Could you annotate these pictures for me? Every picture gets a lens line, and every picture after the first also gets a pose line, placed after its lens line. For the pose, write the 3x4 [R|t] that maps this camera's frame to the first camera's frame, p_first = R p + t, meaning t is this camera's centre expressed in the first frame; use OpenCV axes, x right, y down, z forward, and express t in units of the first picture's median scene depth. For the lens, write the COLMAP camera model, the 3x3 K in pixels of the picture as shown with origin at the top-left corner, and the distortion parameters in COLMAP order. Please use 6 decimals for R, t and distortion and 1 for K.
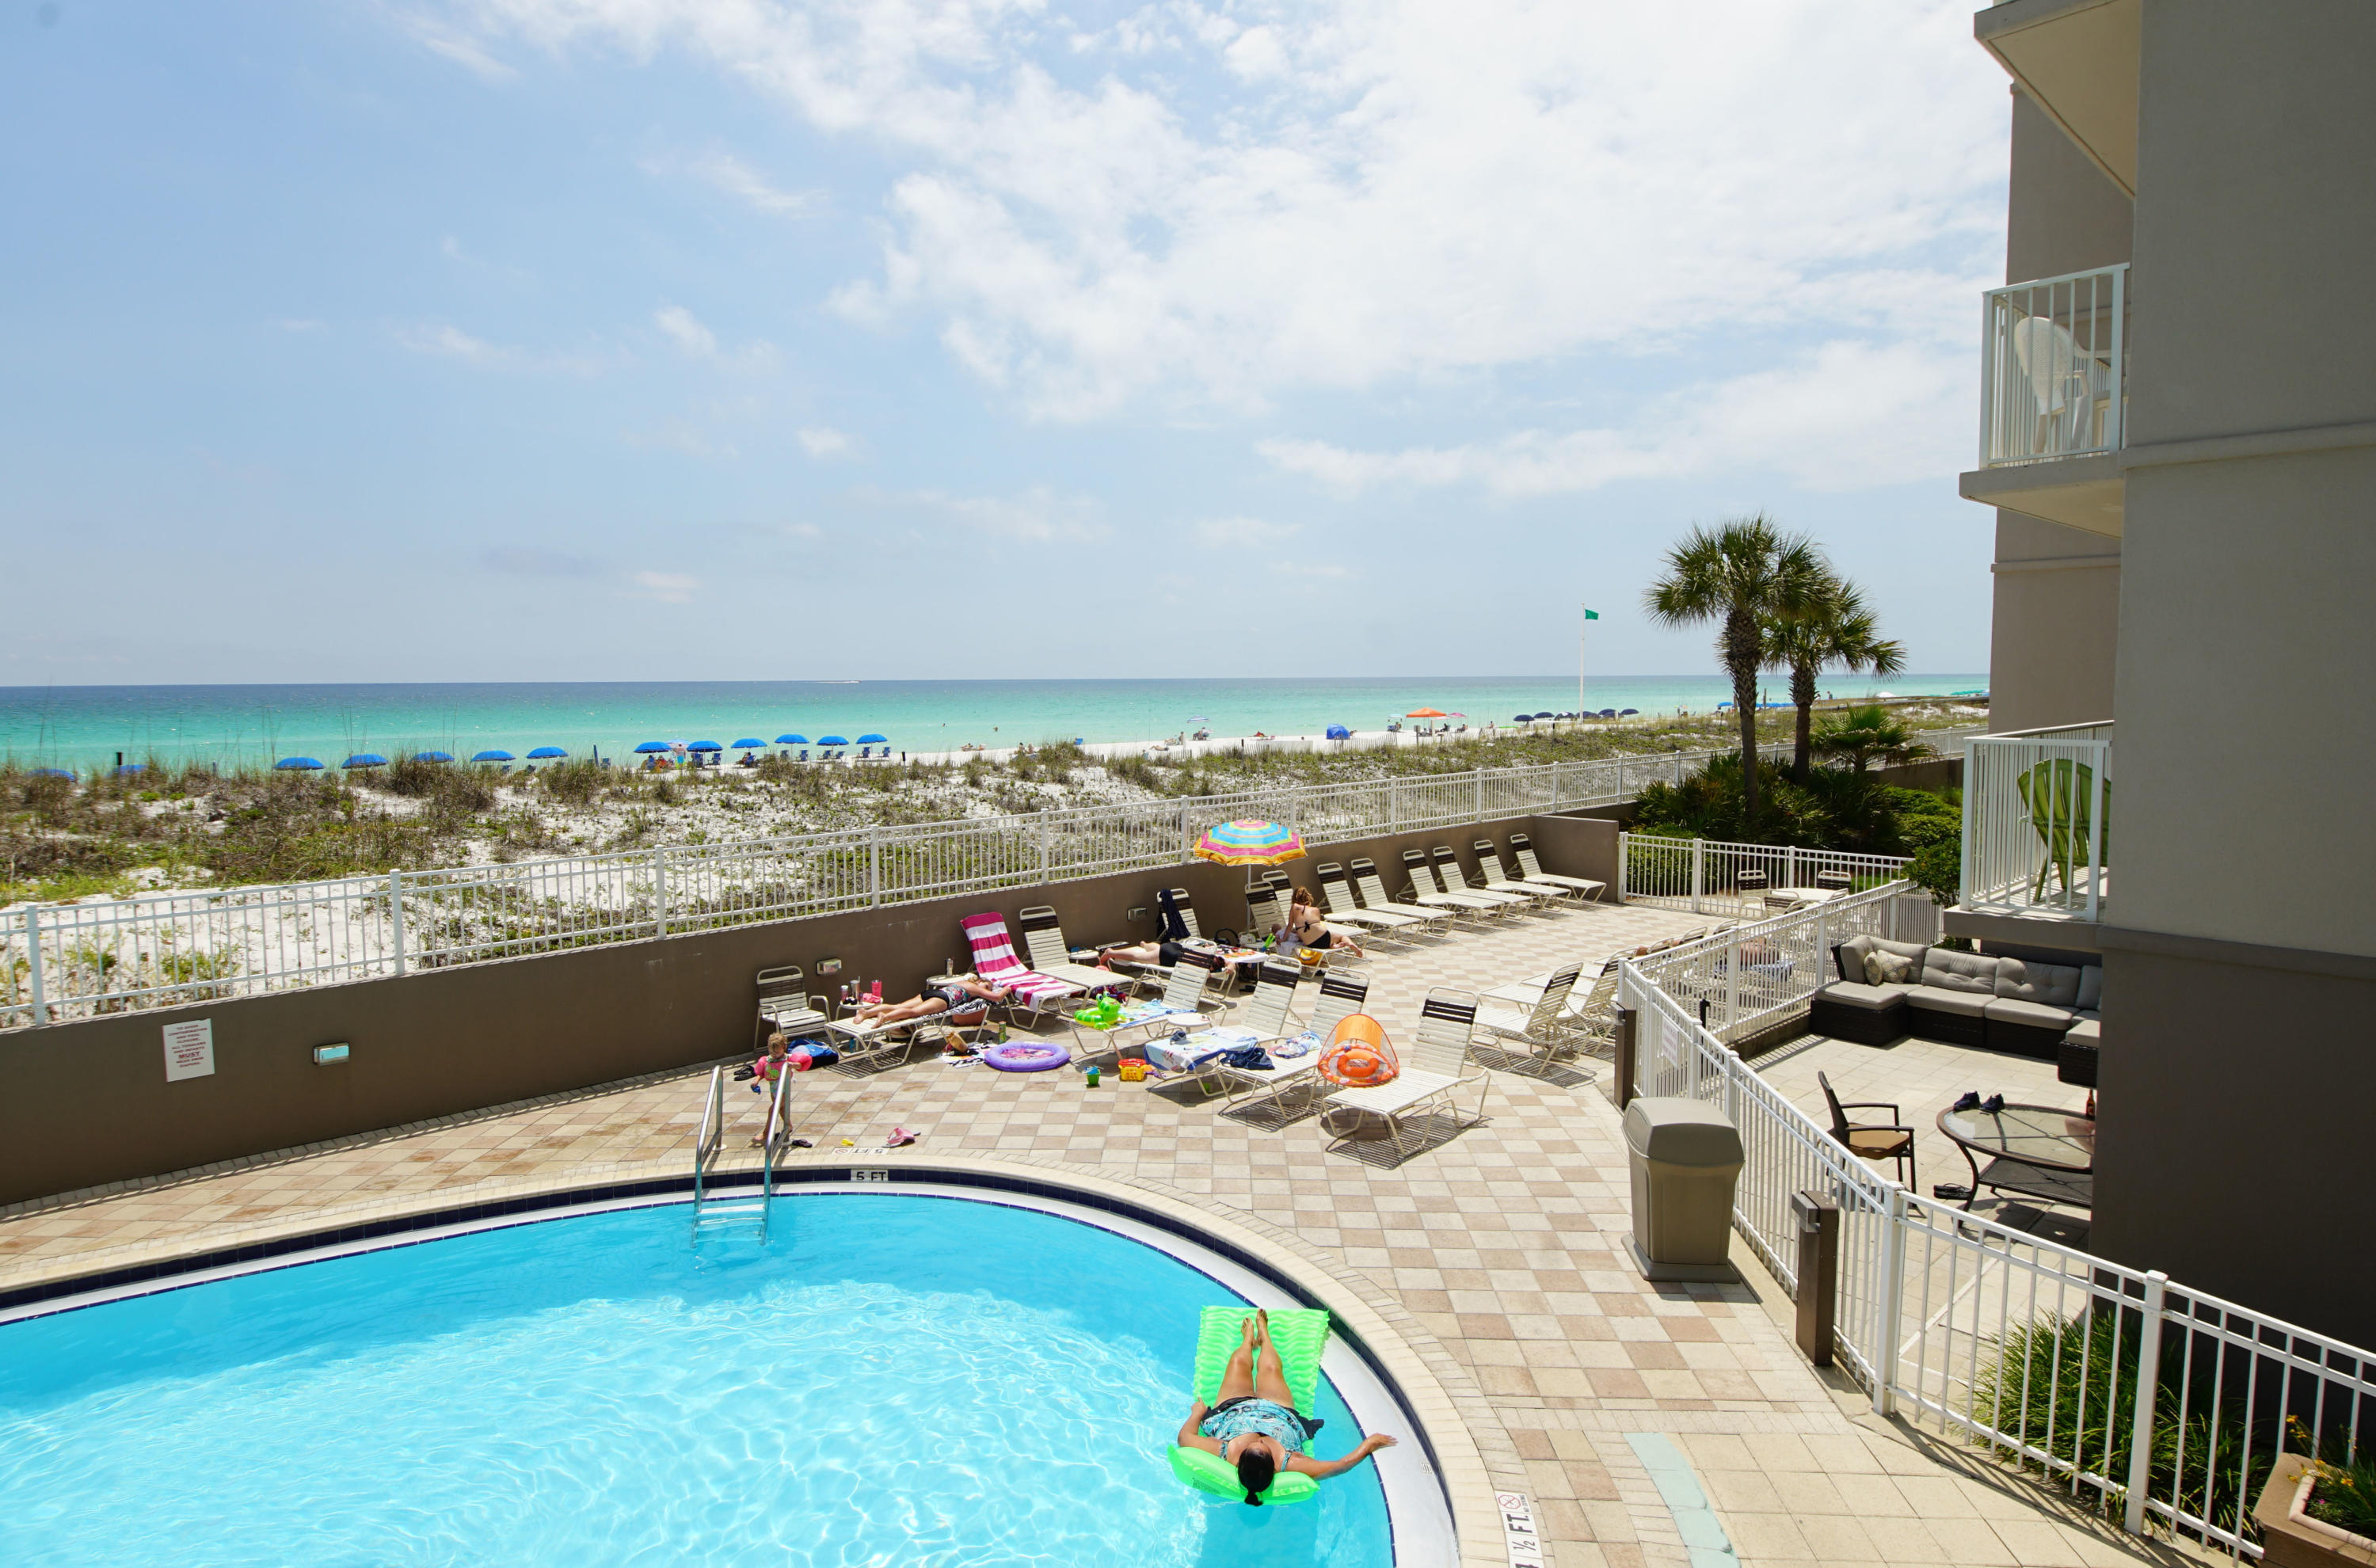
lens RADIAL K [[1297.6, 0, 1188.0], [0, 1297.6, 784.0], [0, 0, 1]] dist [0.001039, -0.000172]
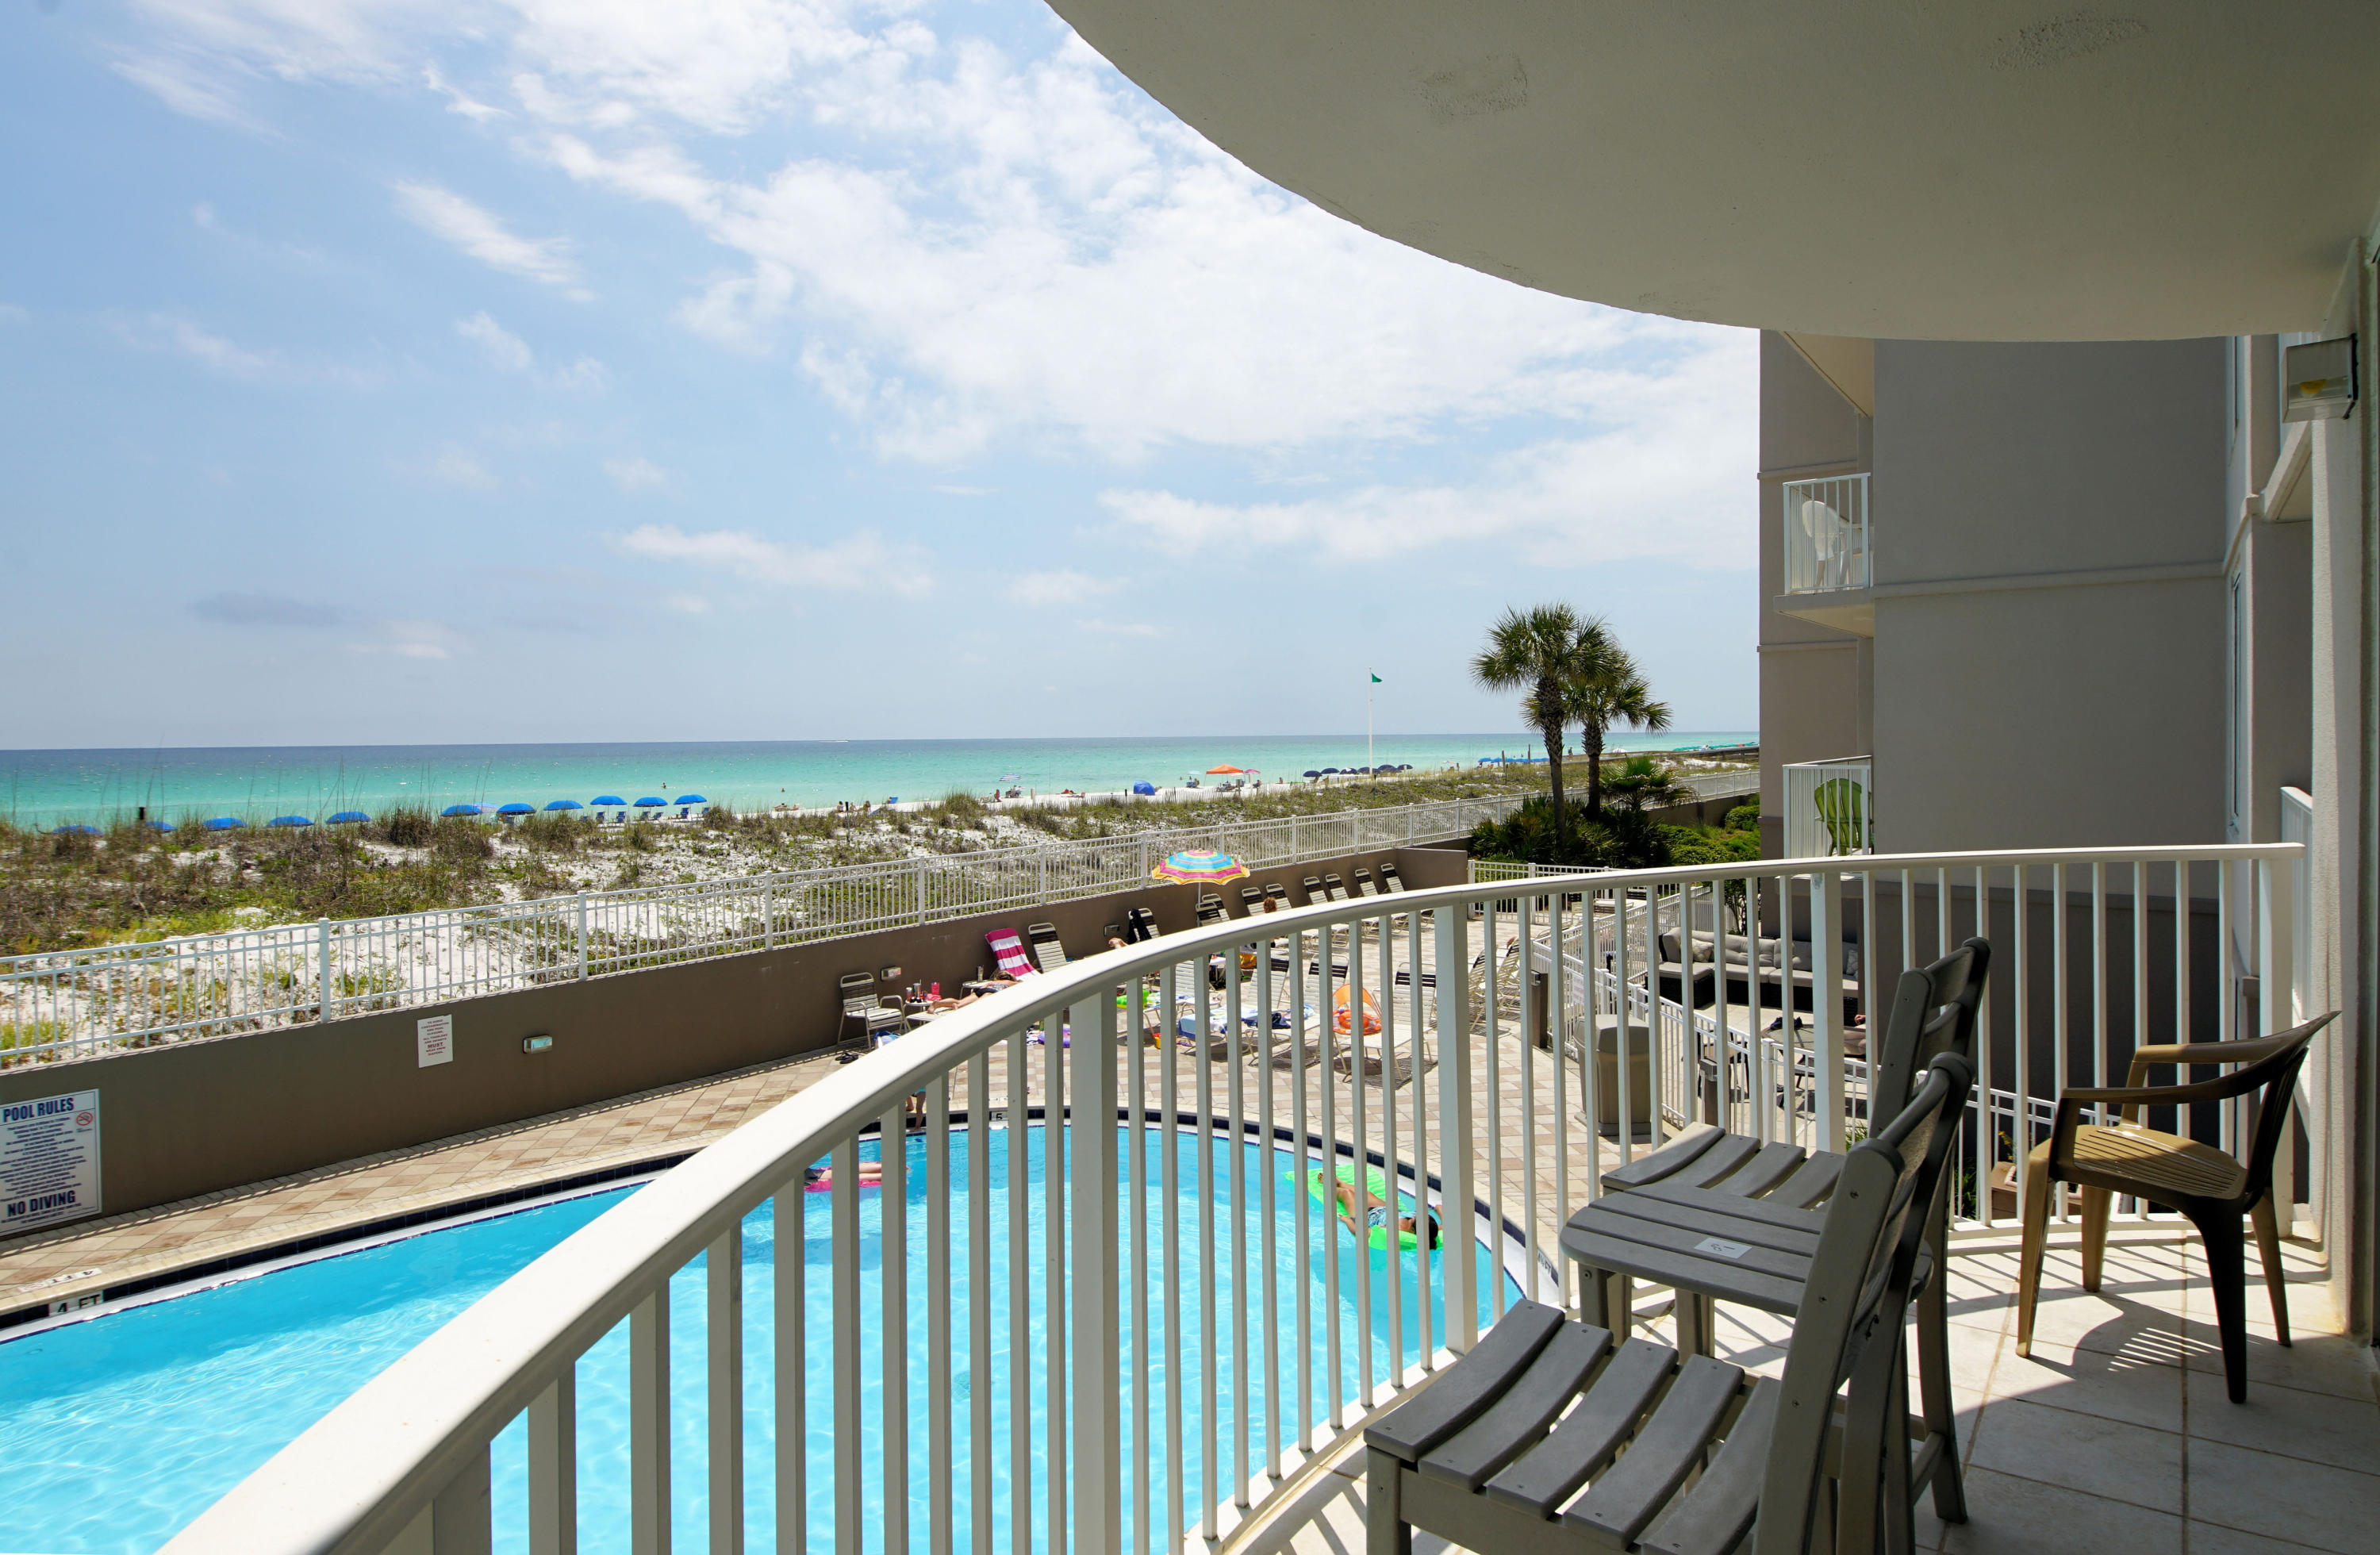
lens RADIAL K [[1262.7, 0, 1190.0], [0, 1262.7, 777.5], [0, 0, 1]] dist [-0.004134, -0.000374]
pose [[0.986124, -0.009475, 0.165742, -0.111934], [0.017807, 0.998647, -0.048858, 0.012629], [-0.165055, 0.051131, 0.984958, -0.114872]]
